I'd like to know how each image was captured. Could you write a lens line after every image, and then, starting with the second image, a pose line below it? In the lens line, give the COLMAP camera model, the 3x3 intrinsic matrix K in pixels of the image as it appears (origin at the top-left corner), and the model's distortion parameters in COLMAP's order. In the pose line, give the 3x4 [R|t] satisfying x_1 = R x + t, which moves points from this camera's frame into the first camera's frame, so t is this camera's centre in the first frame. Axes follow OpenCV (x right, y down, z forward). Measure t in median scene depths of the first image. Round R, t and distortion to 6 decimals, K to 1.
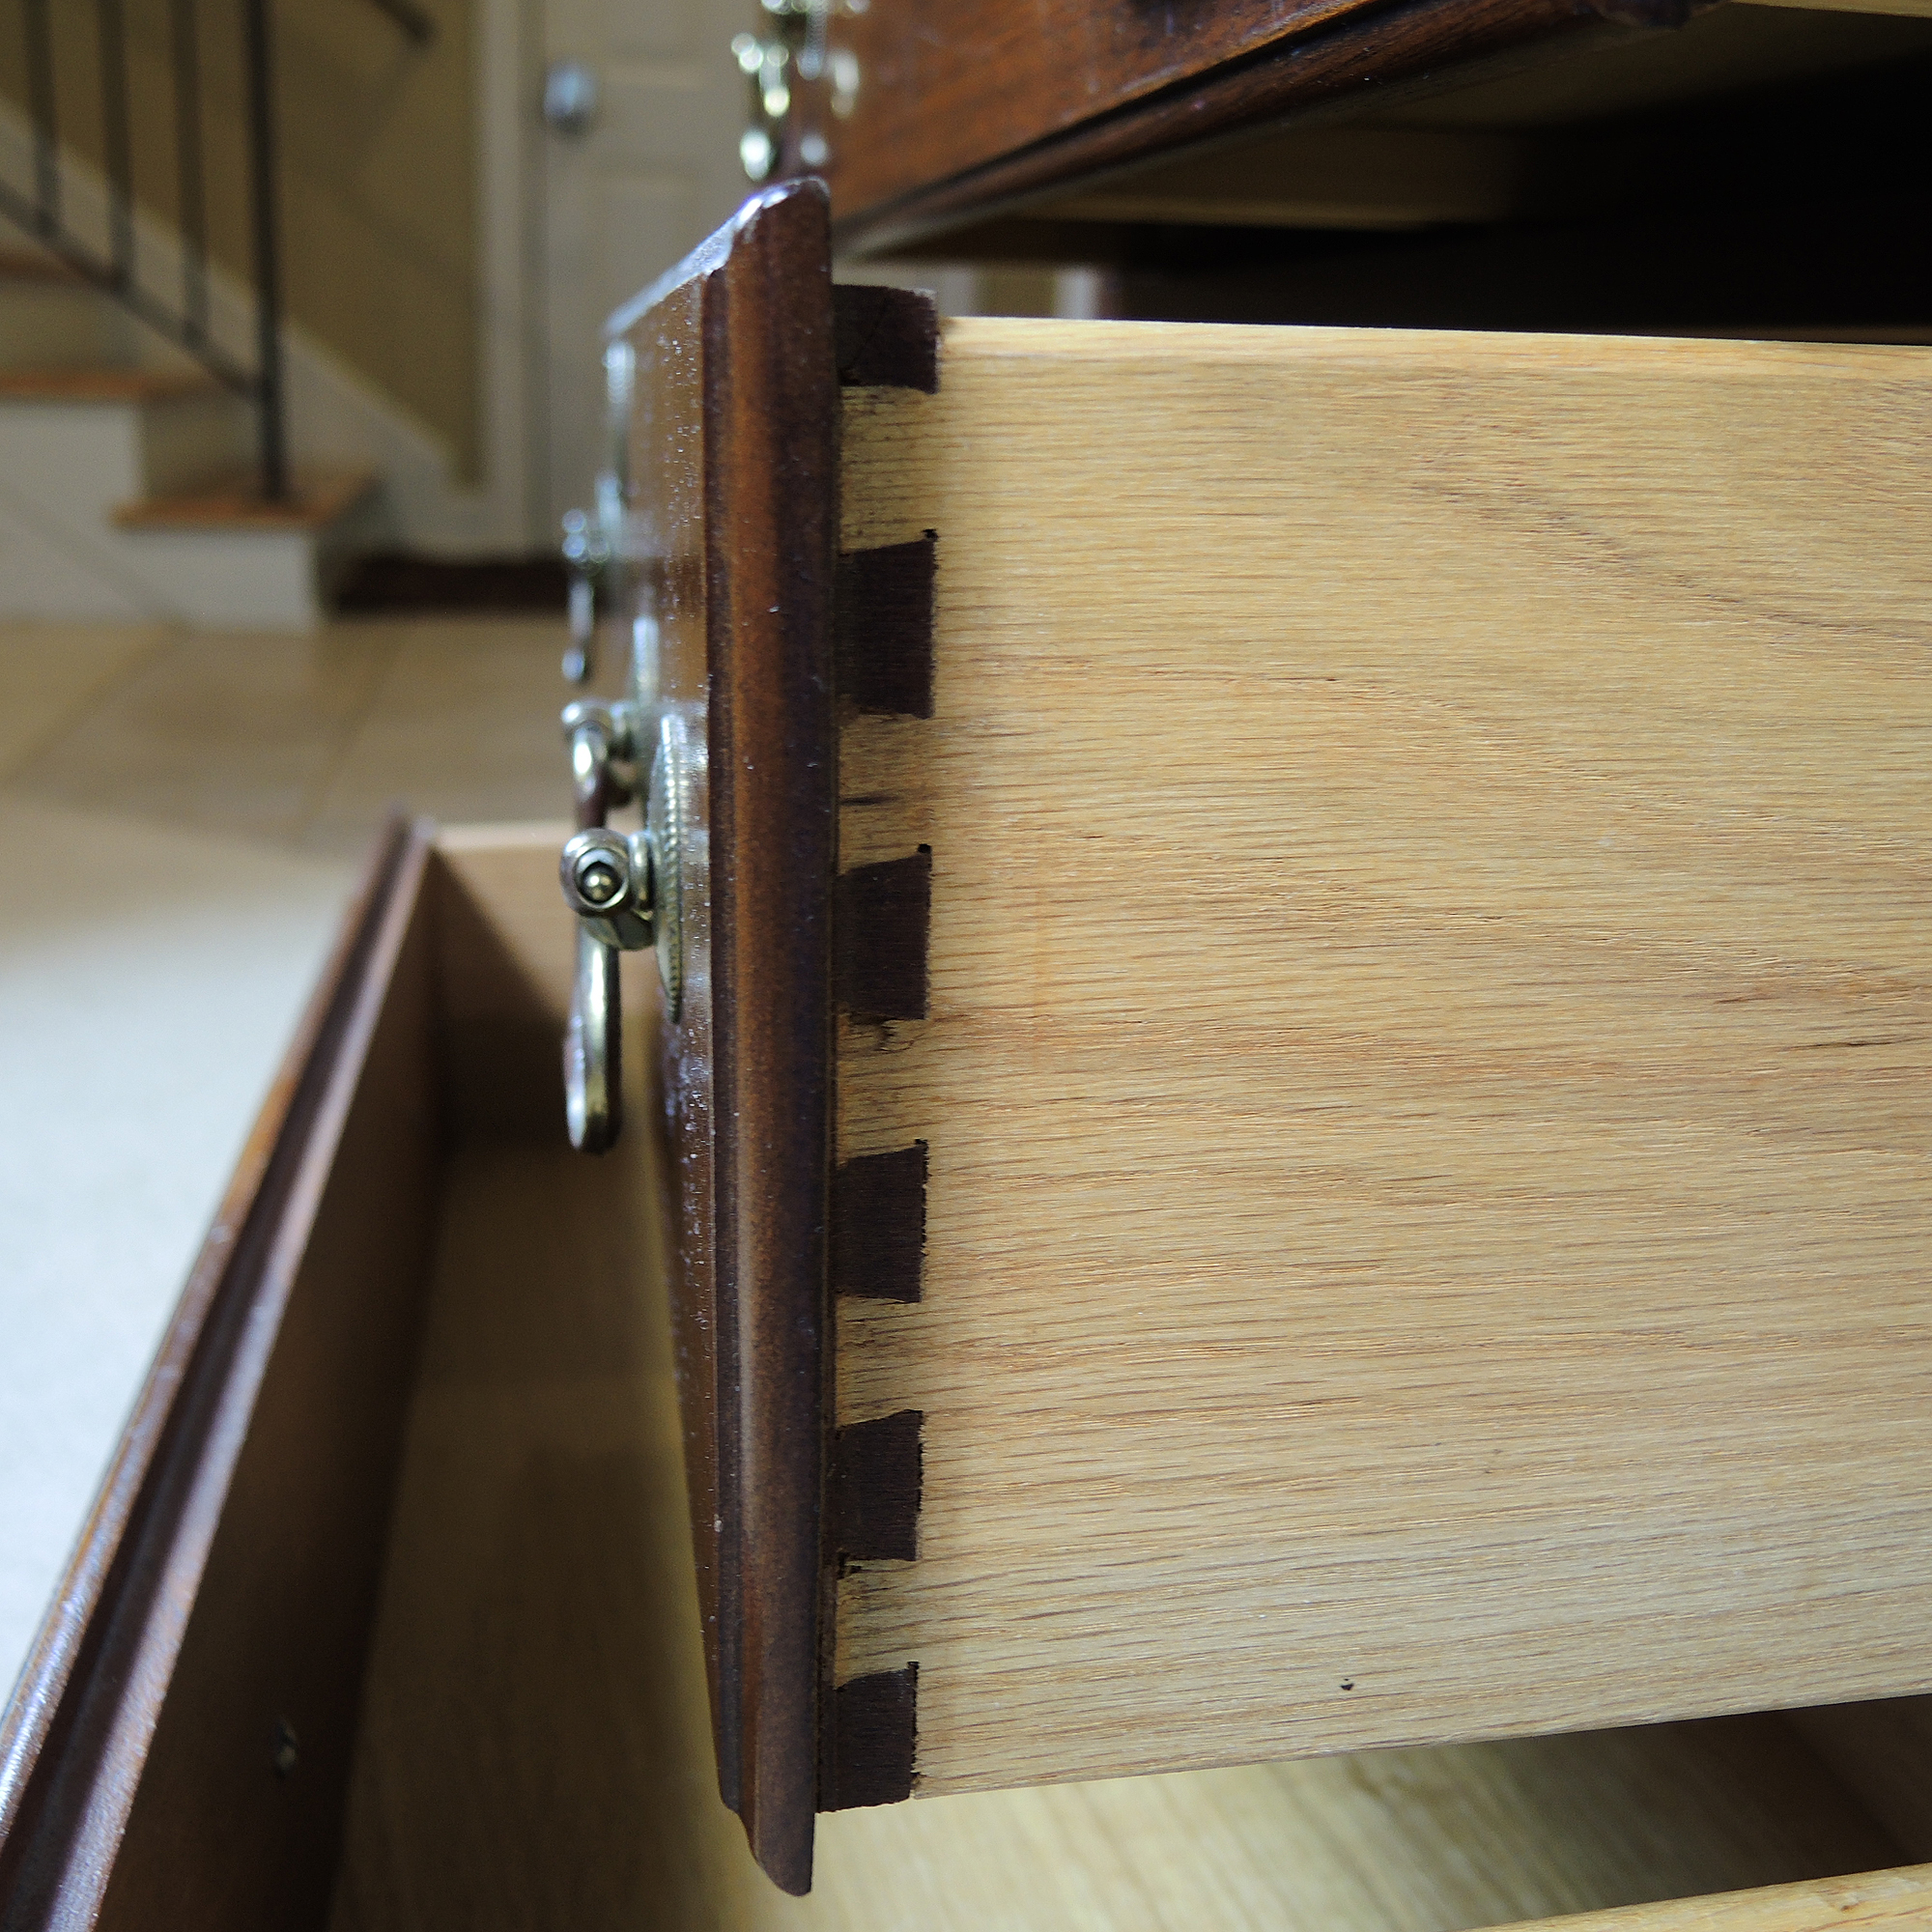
lens RADIAL K [[2290.6, 0, 907.0], [0, 2290.6, 966.7], [0, 0, 1]] dist [-0.021148, -0.022941]
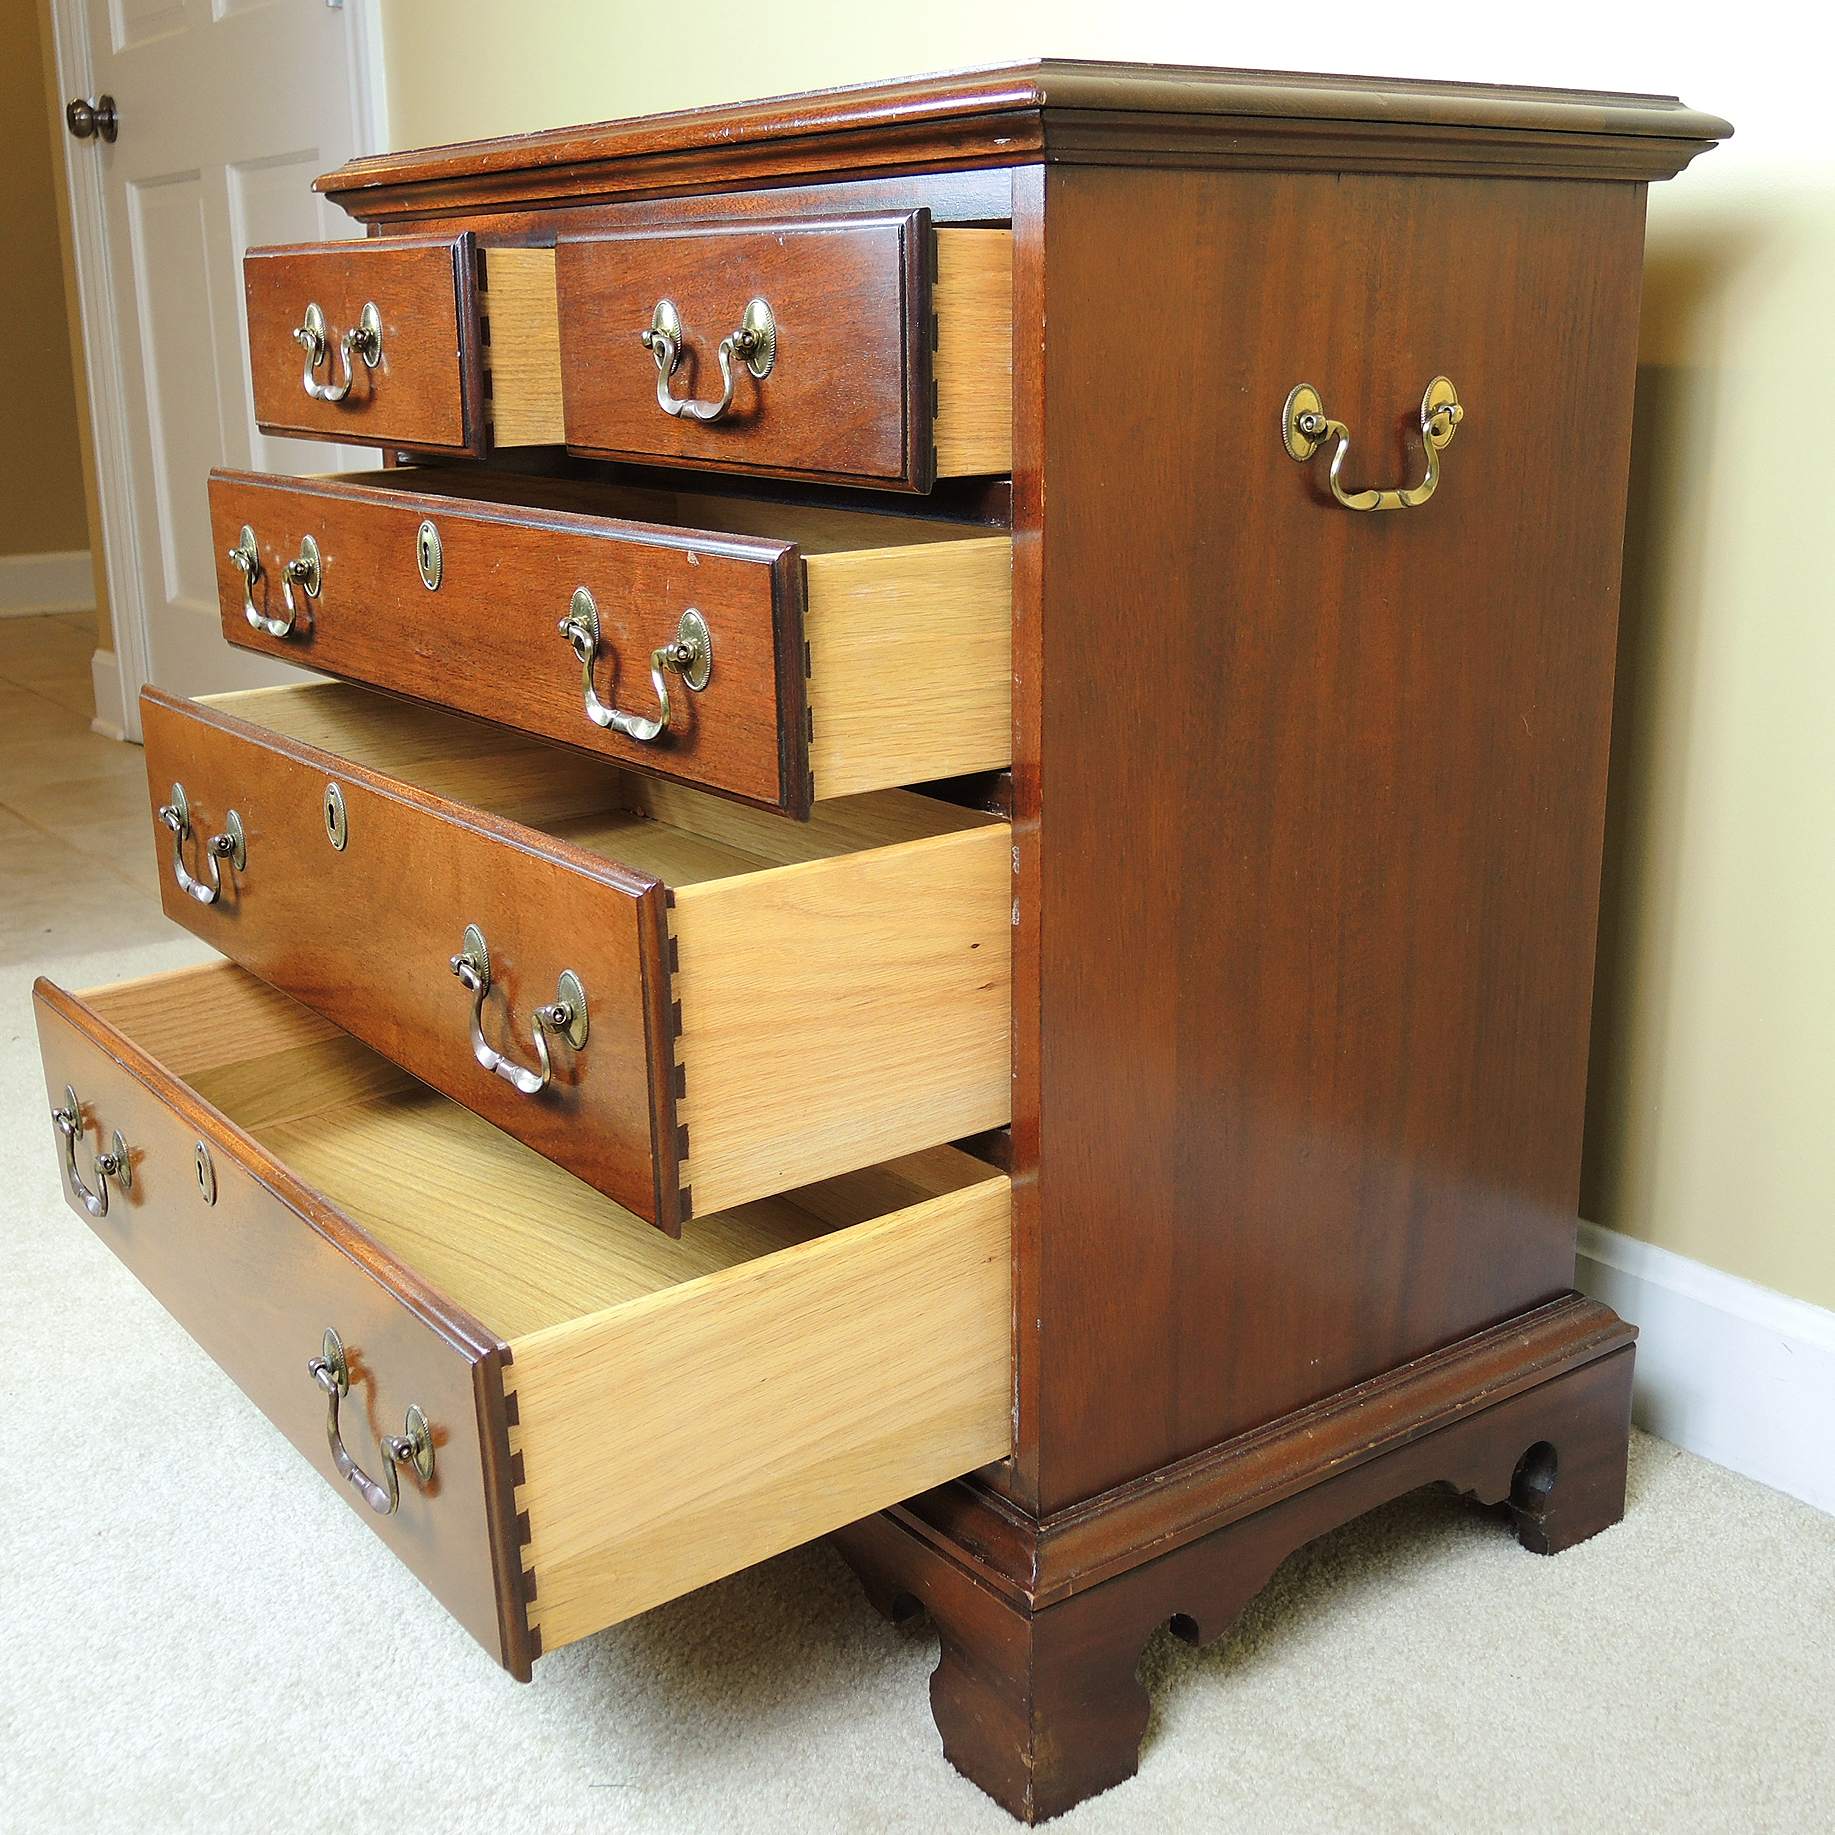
lens RADIAL K [[2175.6, 0, 861.4], [0, 2175.6, 918.2], [0, 0, 1]] dist [-0.021148, -0.022941]
pose [[0.901798, -0.159815, 0.401522, -1.306700], [0.160870, 0.986478, 0.031337, -0.272305], [-0.401101, 0.036333, 0.915313, -2.972905]]
